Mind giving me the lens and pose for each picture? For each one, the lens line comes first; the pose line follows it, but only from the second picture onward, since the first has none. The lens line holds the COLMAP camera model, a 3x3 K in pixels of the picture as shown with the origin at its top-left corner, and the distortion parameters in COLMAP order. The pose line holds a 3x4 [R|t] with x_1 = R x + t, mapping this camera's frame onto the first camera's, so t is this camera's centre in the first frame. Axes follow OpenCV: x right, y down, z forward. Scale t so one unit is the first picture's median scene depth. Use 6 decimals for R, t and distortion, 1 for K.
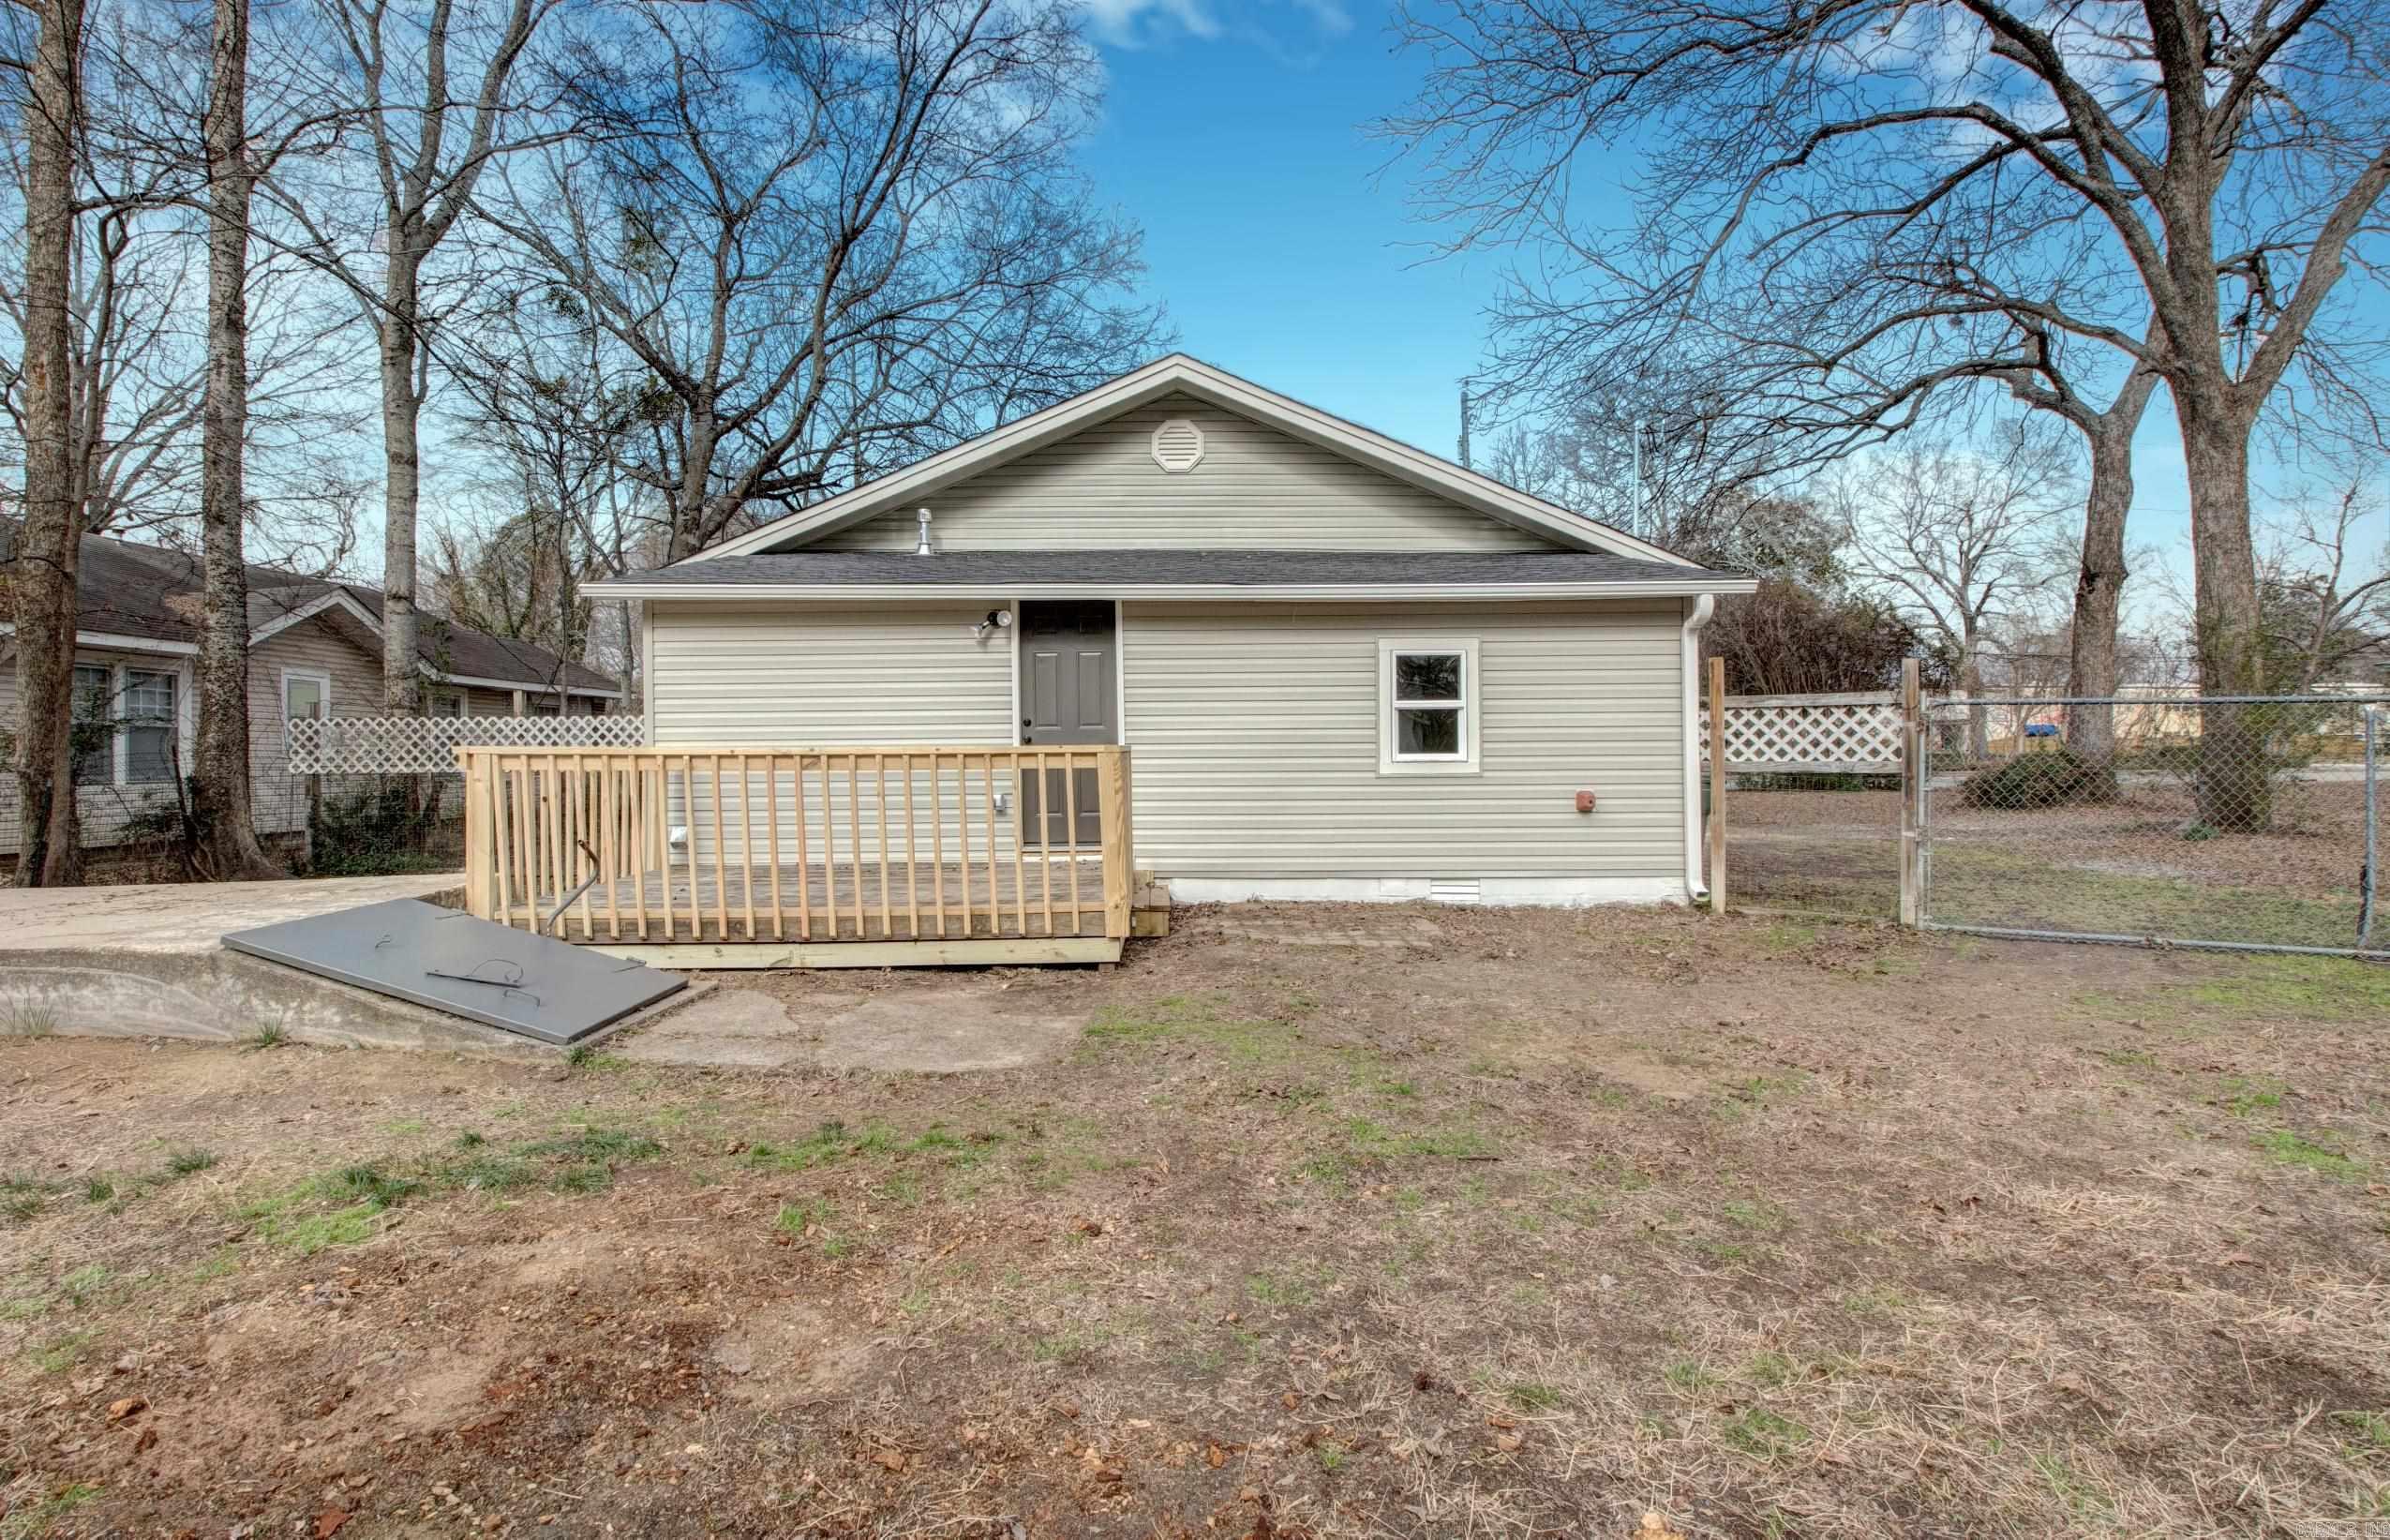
lens RADIAL K [[1131.2, 0, 1192.0], [0, 1131.2, 757.8], [0, 0, 1]] dist [0.007849, -0.017113]
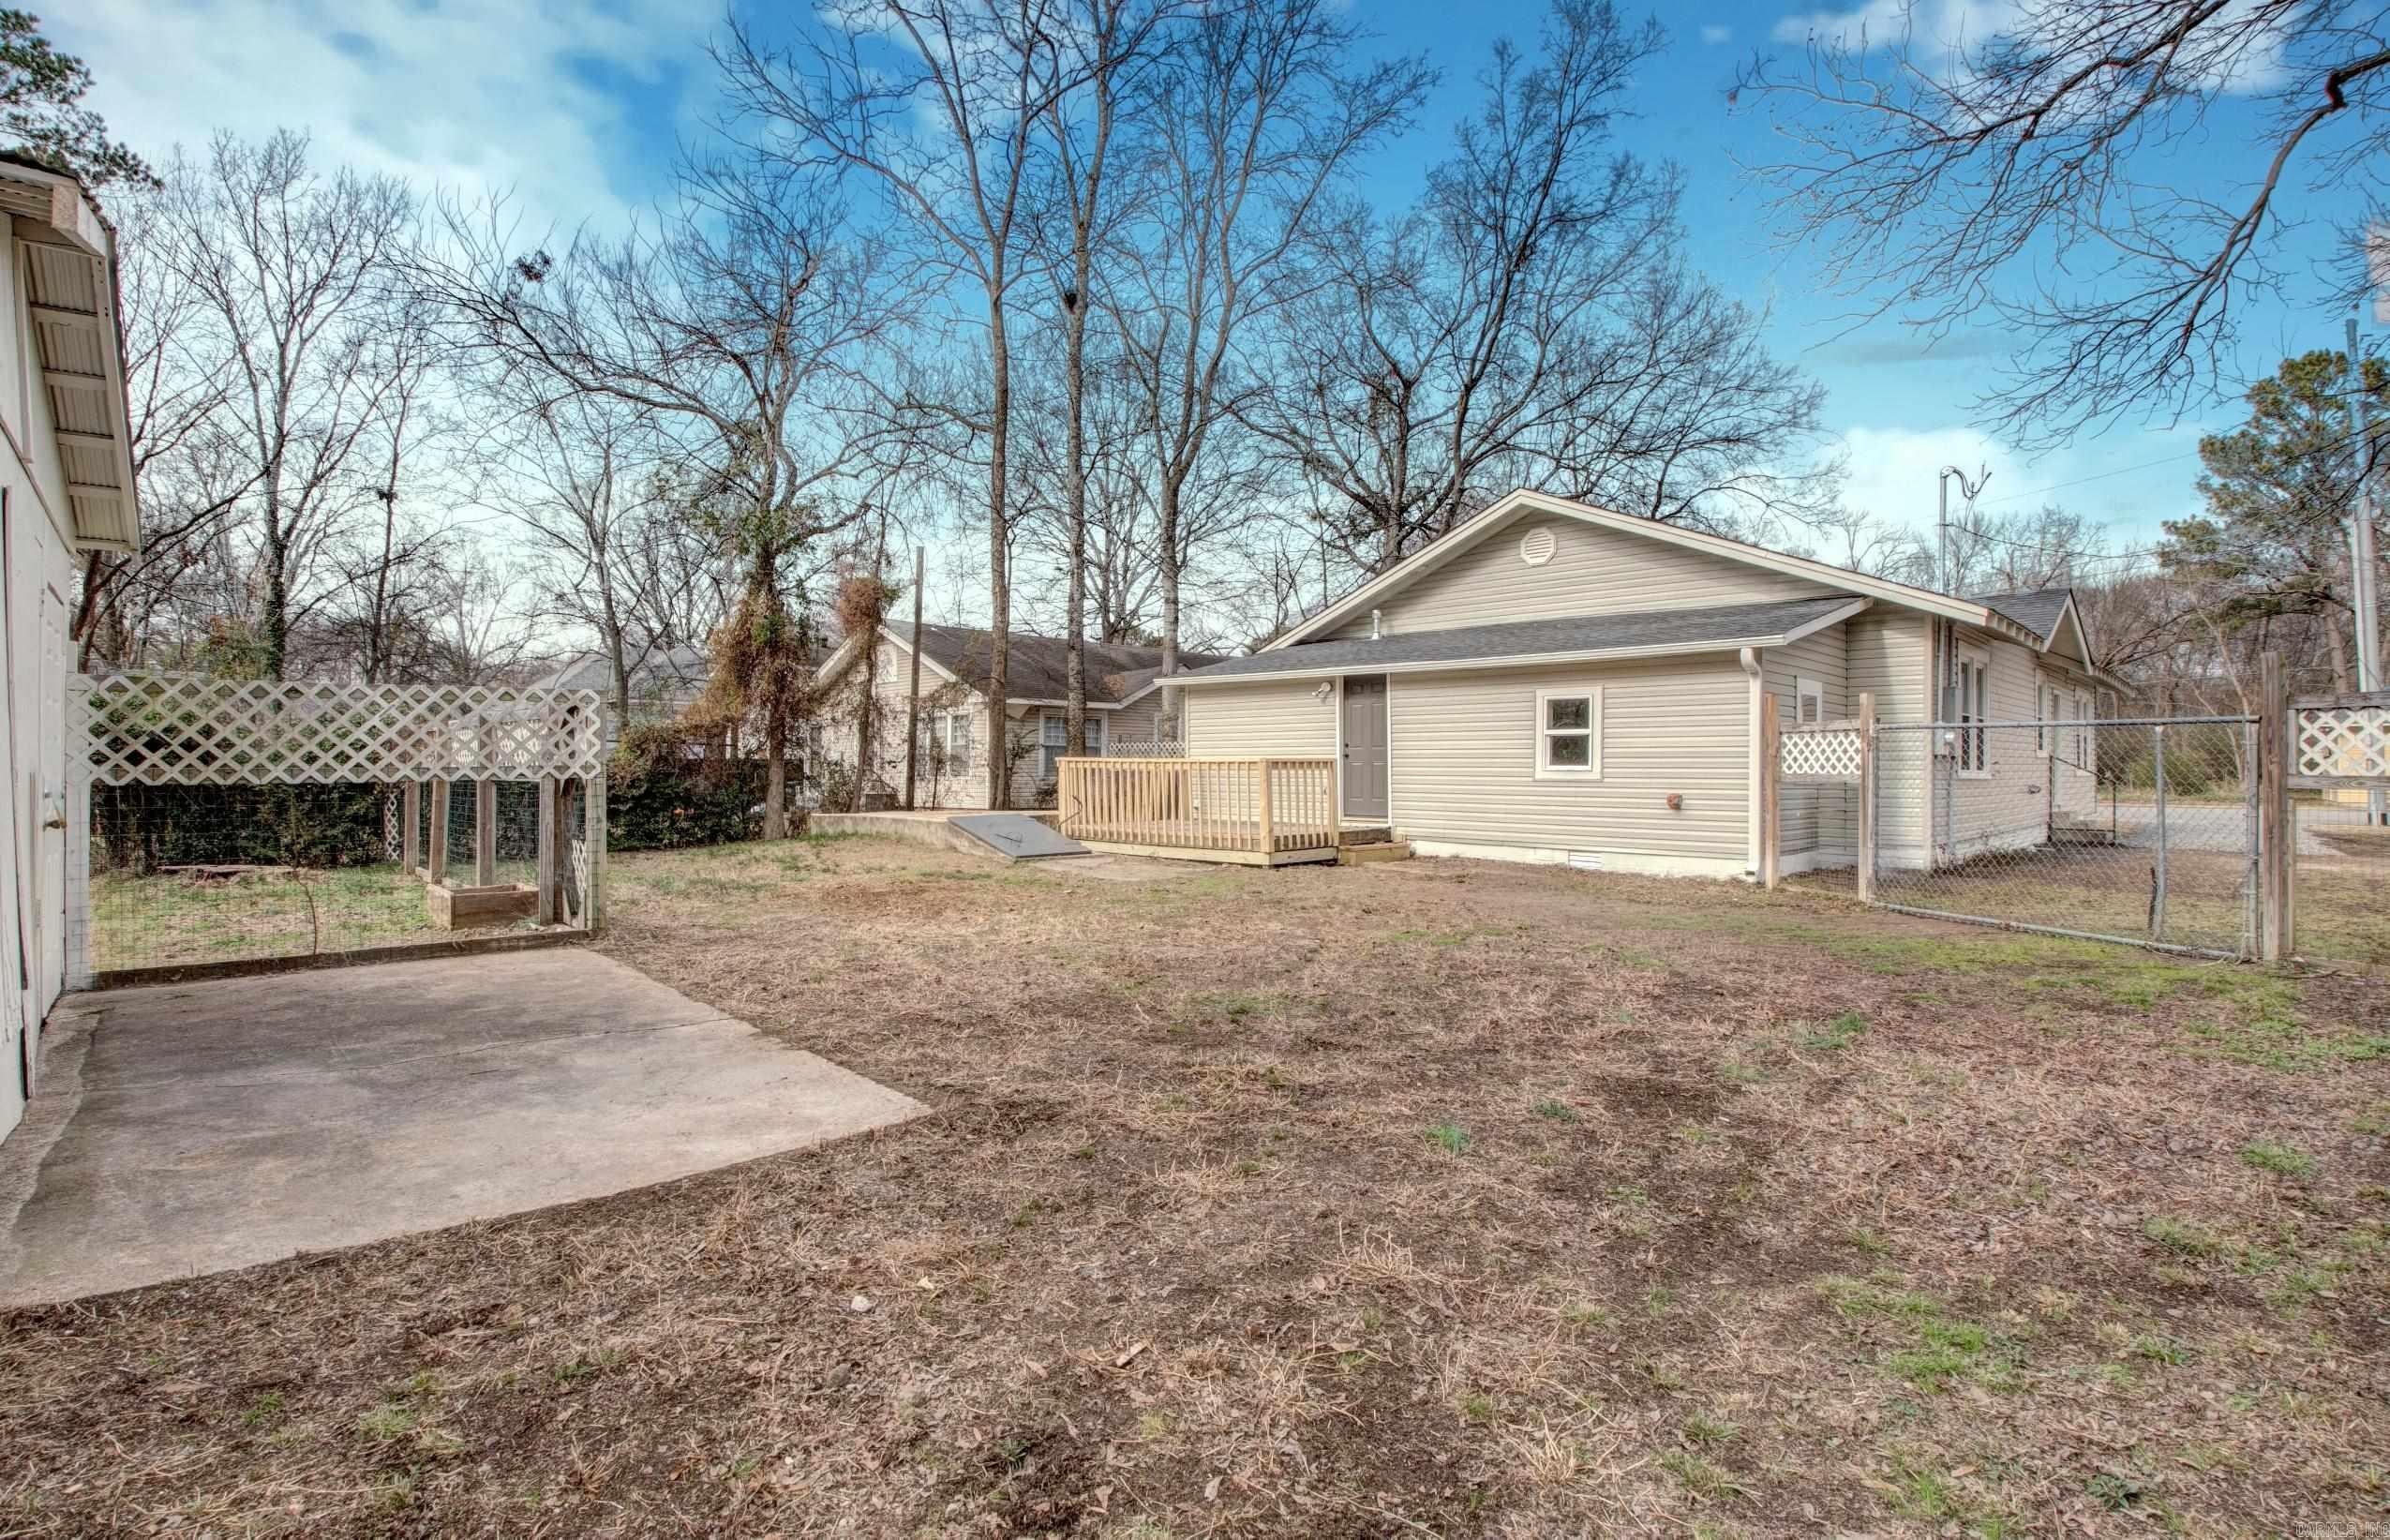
lens RADIAL K [[1069.5, 0, 1245.6], [0, 1069.5, 764.7], [0, 0, 1]] dist [-0.001310, -0.012746]
pose [[0.749239, 0.008104, -0.662250, 0.817790], [-0.012565, 0.999919, -0.001980, 0.003437], [0.662181, 0.009804, 0.749280, -0.325329]]
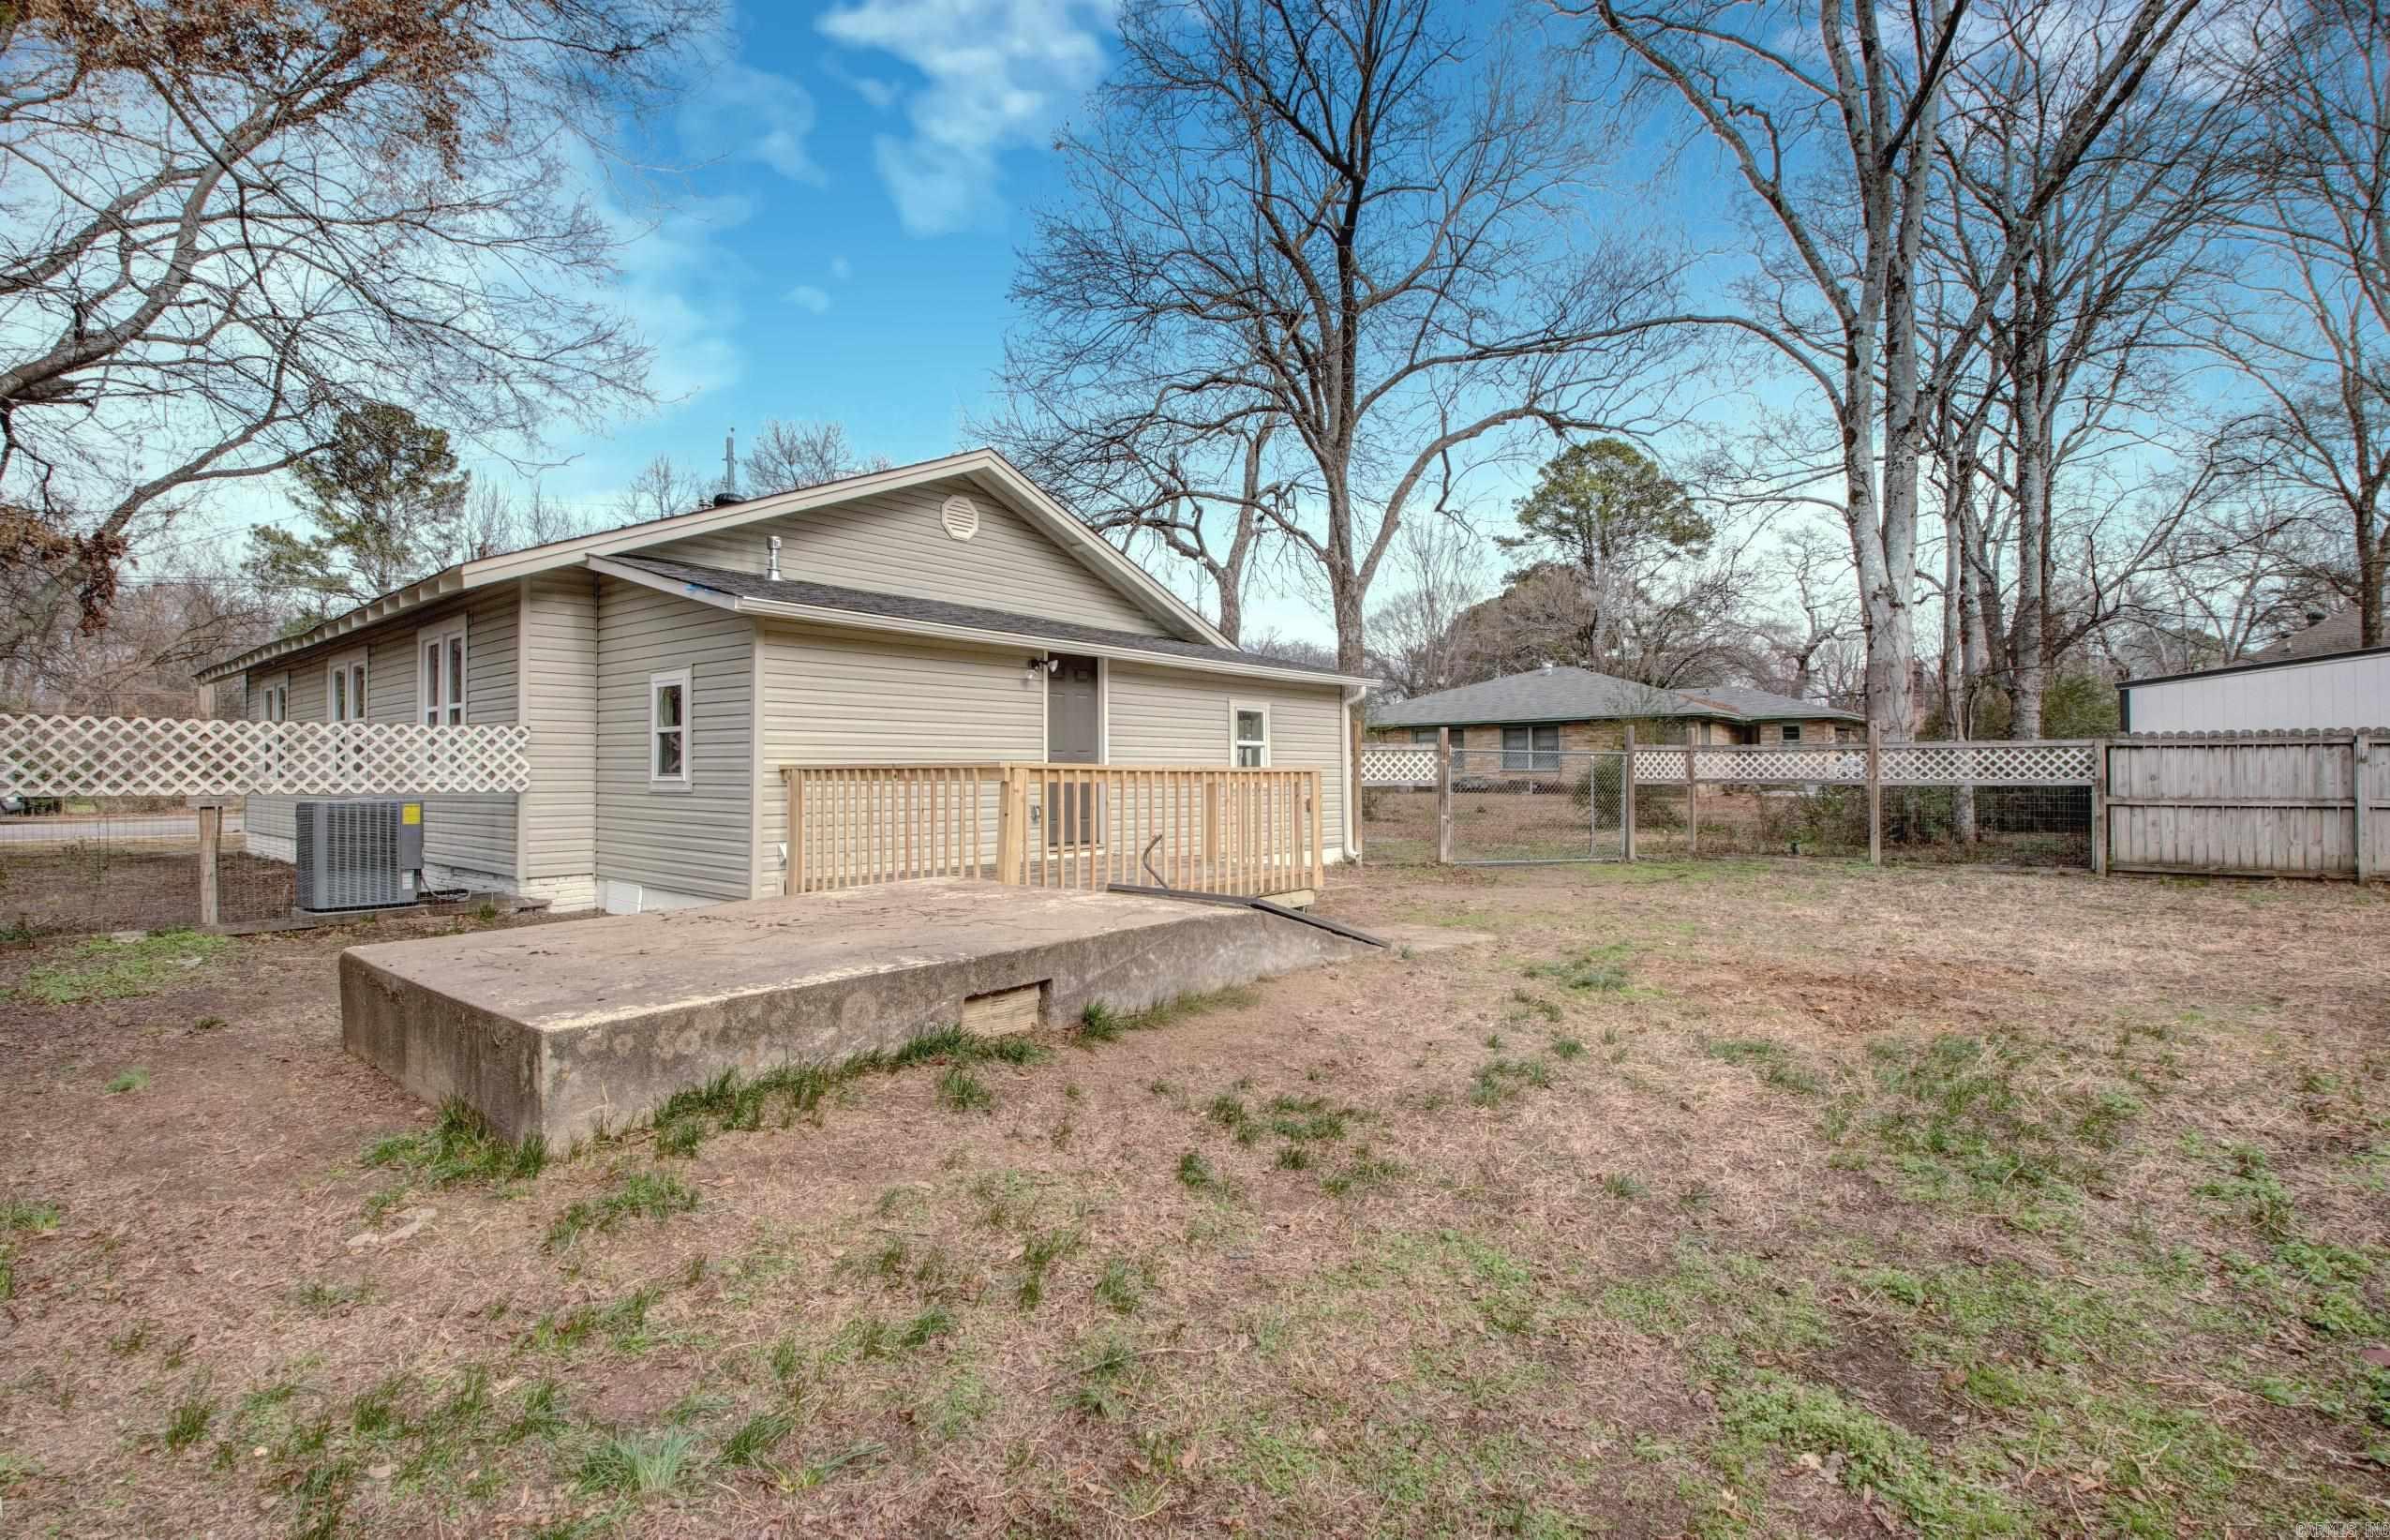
lens RADIAL K [[1069.5, 0, 1245.6], [0, 1069.5, 764.7], [0, 0, 1]] dist [-0.001310, -0.012746]
pose [[0.632854, 0.013127, 0.774160, -0.934946], [0.004066, 0.999786, -0.020276, 0.012165], [-0.774261, 0.015979, 0.632665, 0.074471]]
